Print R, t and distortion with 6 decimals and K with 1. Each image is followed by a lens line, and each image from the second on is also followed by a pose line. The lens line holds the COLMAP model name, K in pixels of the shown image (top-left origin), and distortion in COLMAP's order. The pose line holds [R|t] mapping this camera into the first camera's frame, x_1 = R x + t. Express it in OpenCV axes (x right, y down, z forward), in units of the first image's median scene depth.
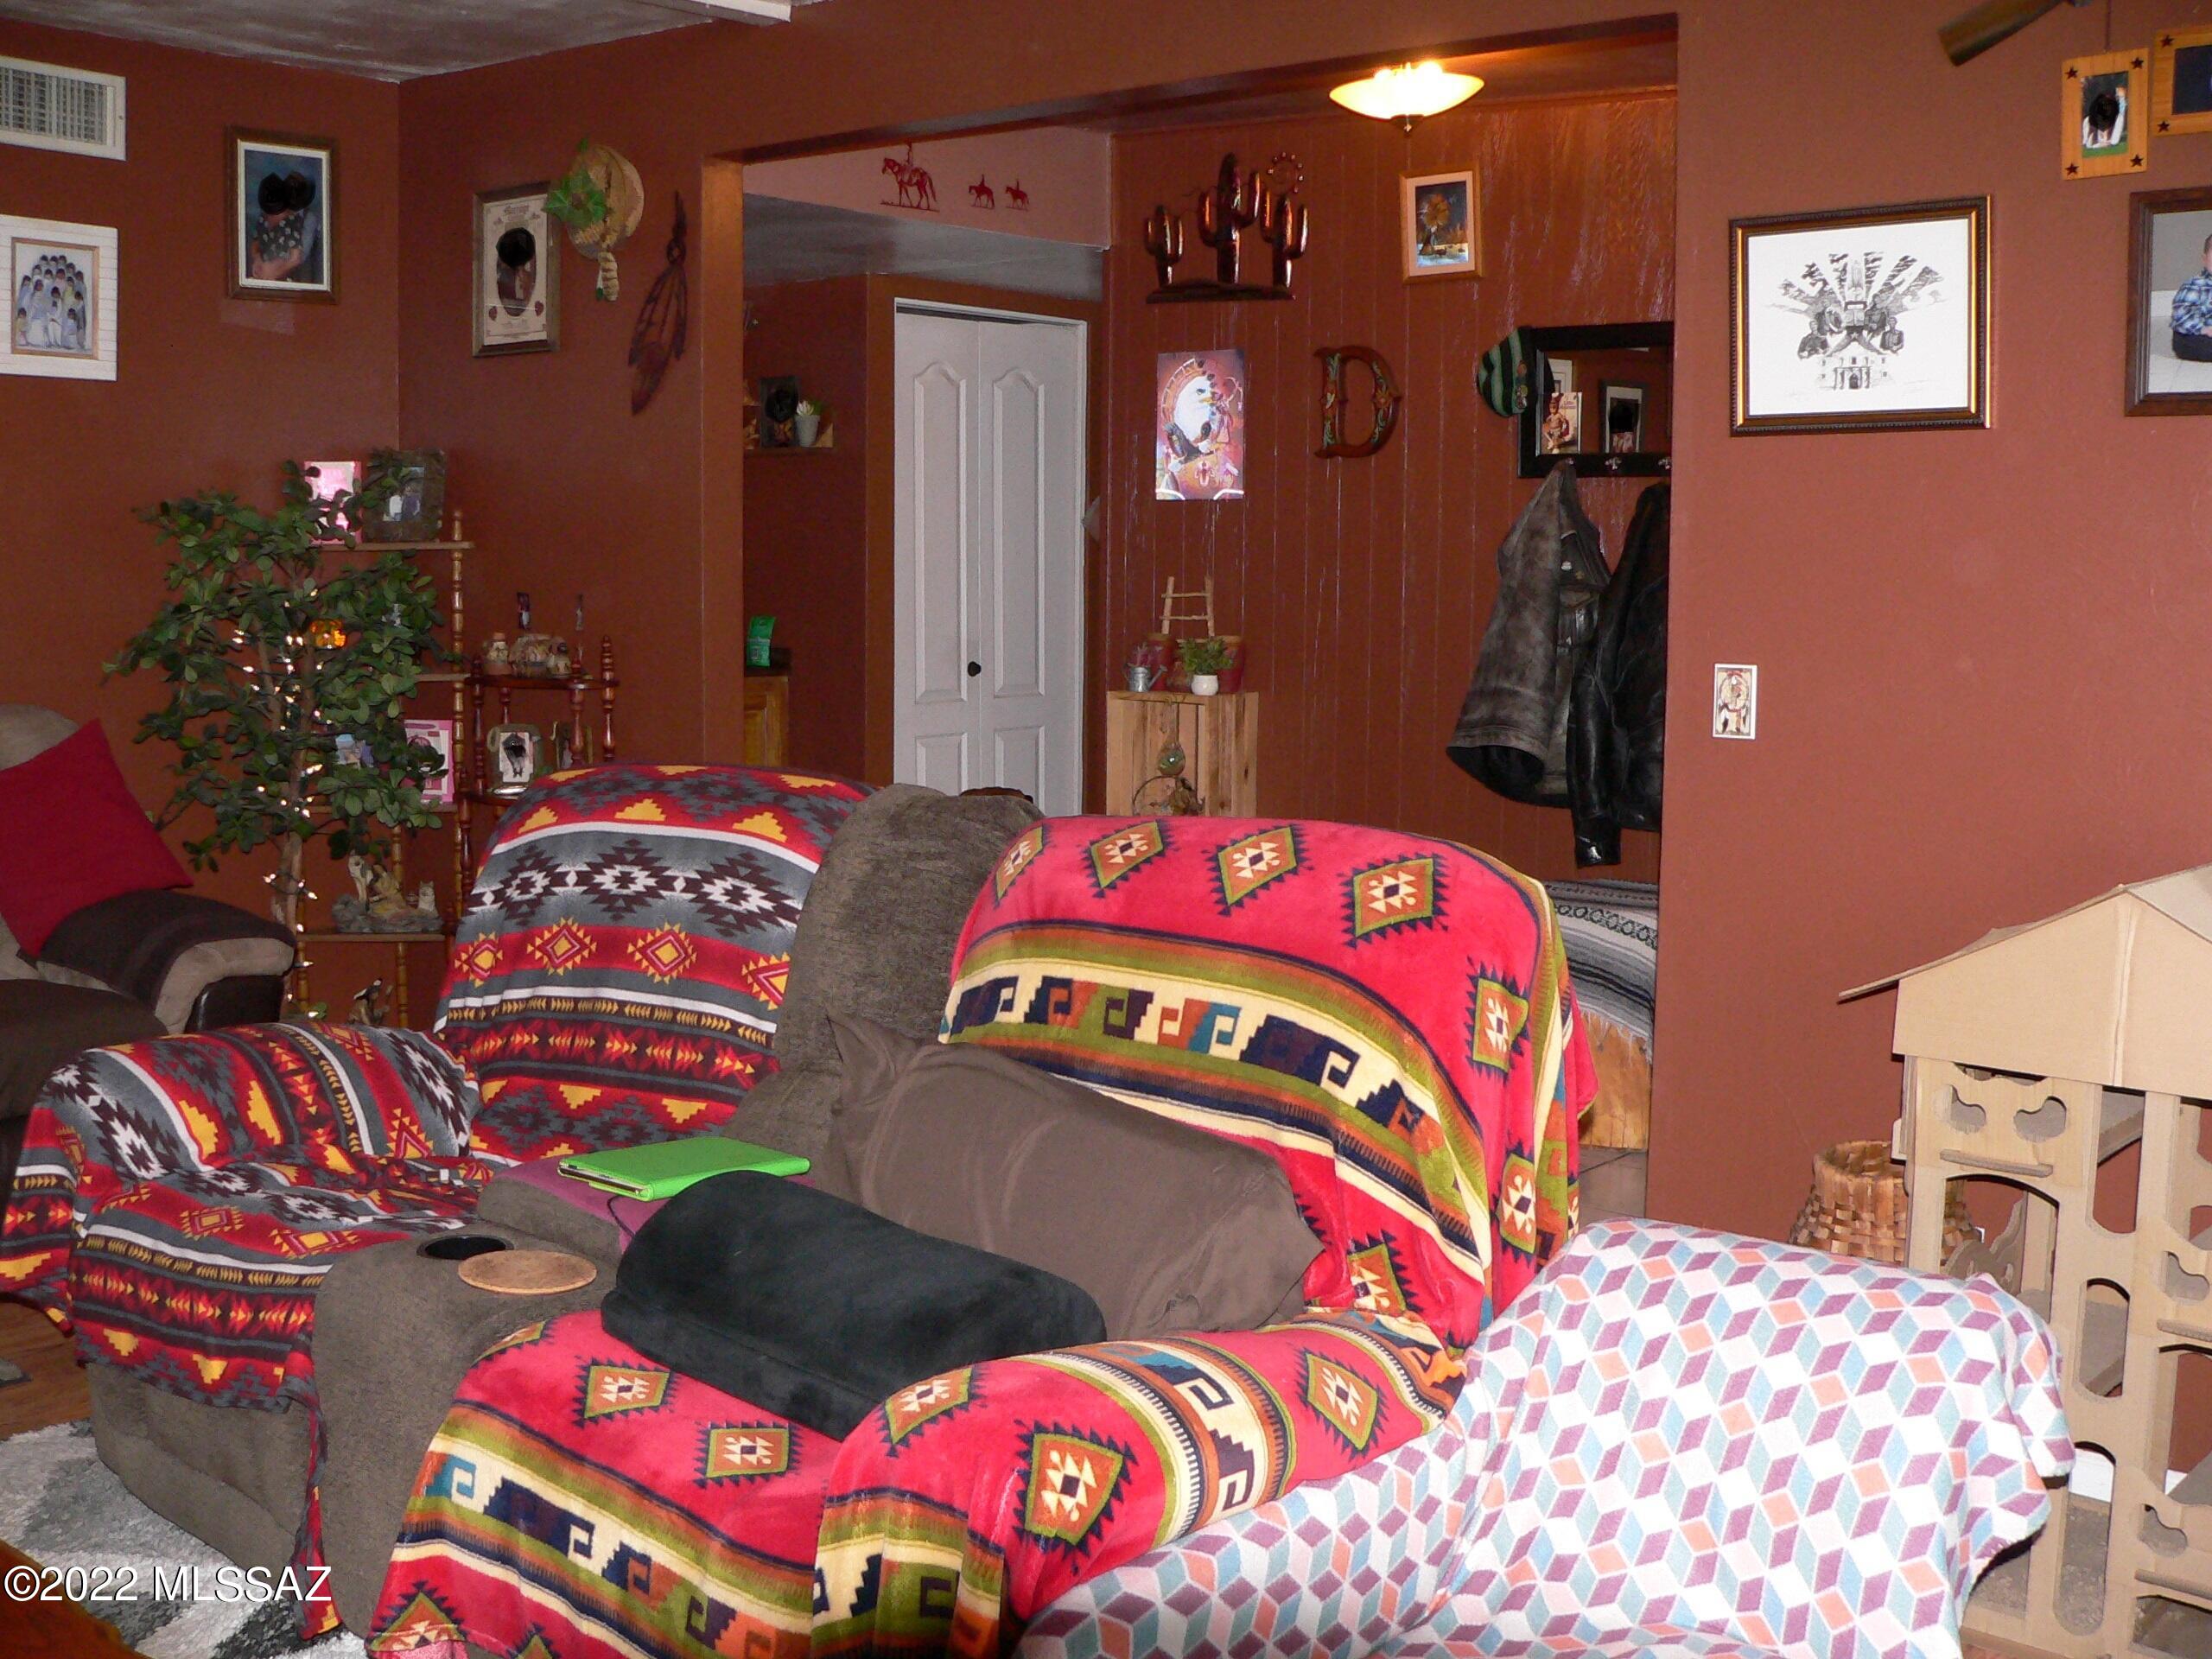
lens RADIAL K [[2343.6, 0, 1106.0], [0, 2343.6, 829.5], [0, 0, 1]] dist [-0.228424, 0.233995]
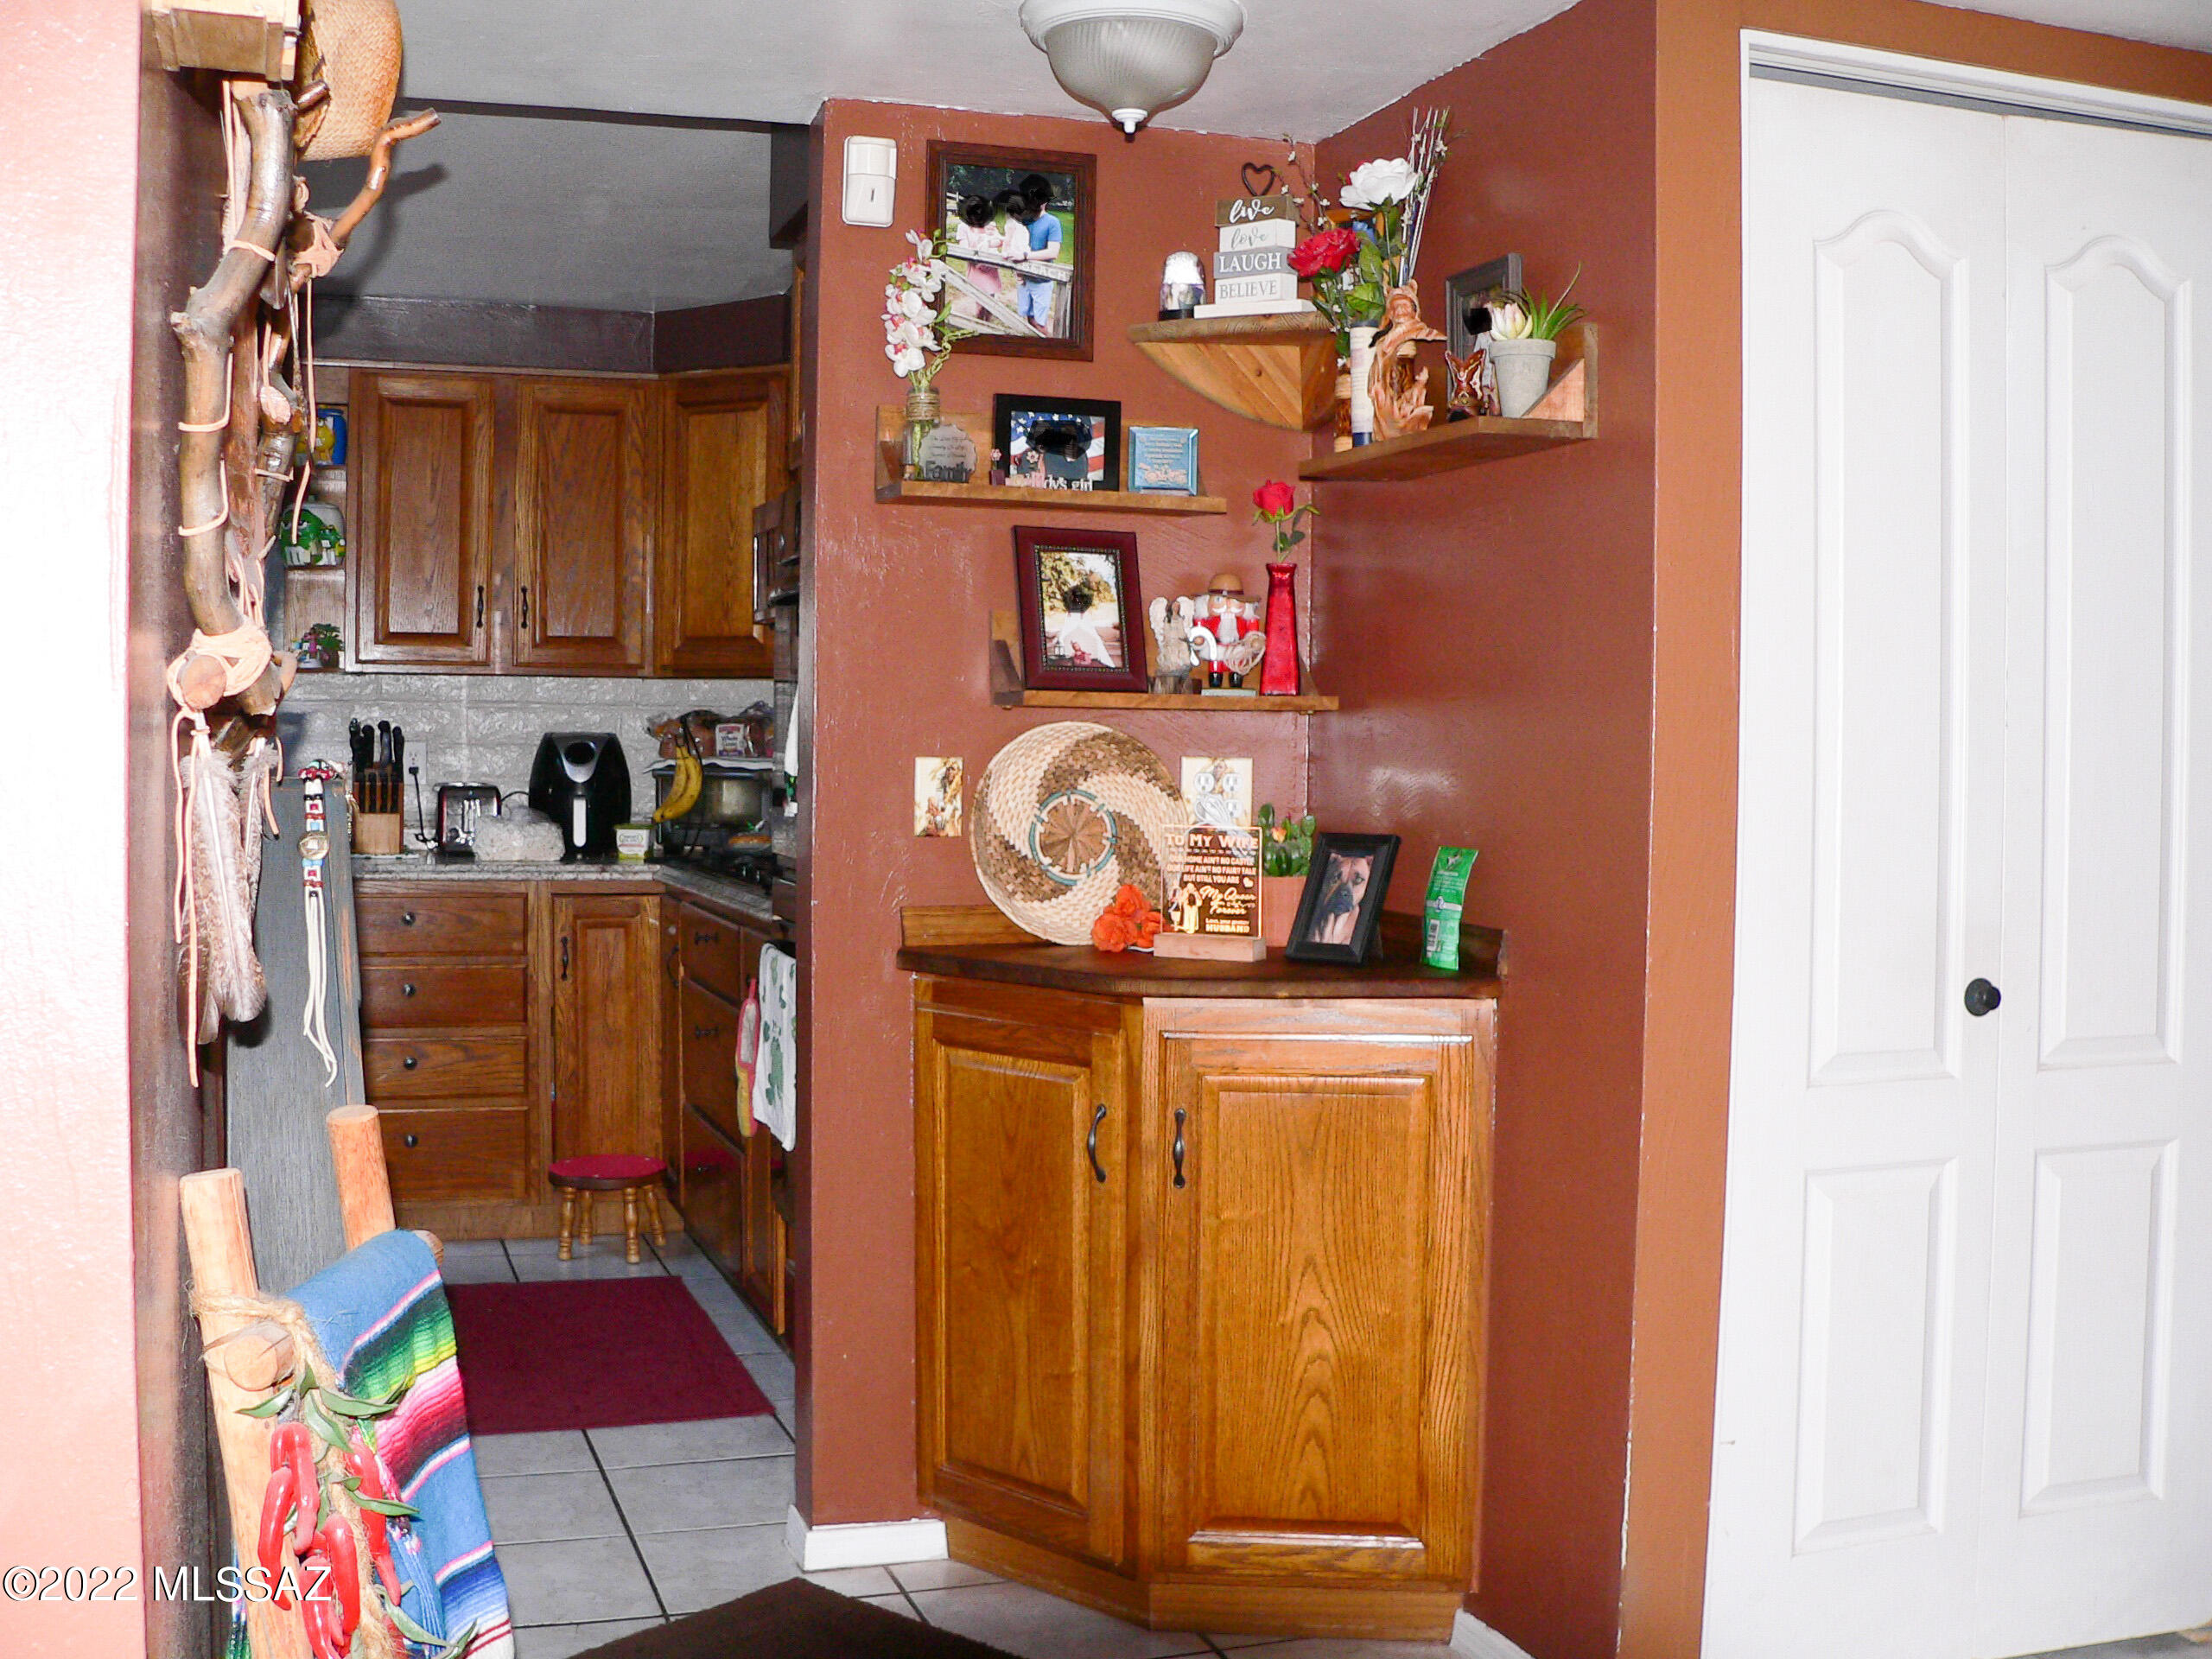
lens RADIAL K [[2343.6, 0, 1106.0], [0, 2343.6, 829.5], [0, 0, 1]] dist [-0.228424, 0.233995]
pose [[0.855190, 0.021530, -0.517867, 0.014812], [-0.069425, 0.994892, -0.073284, -0.059609], [0.513644, 0.098625, 0.852316, 0.608740]]
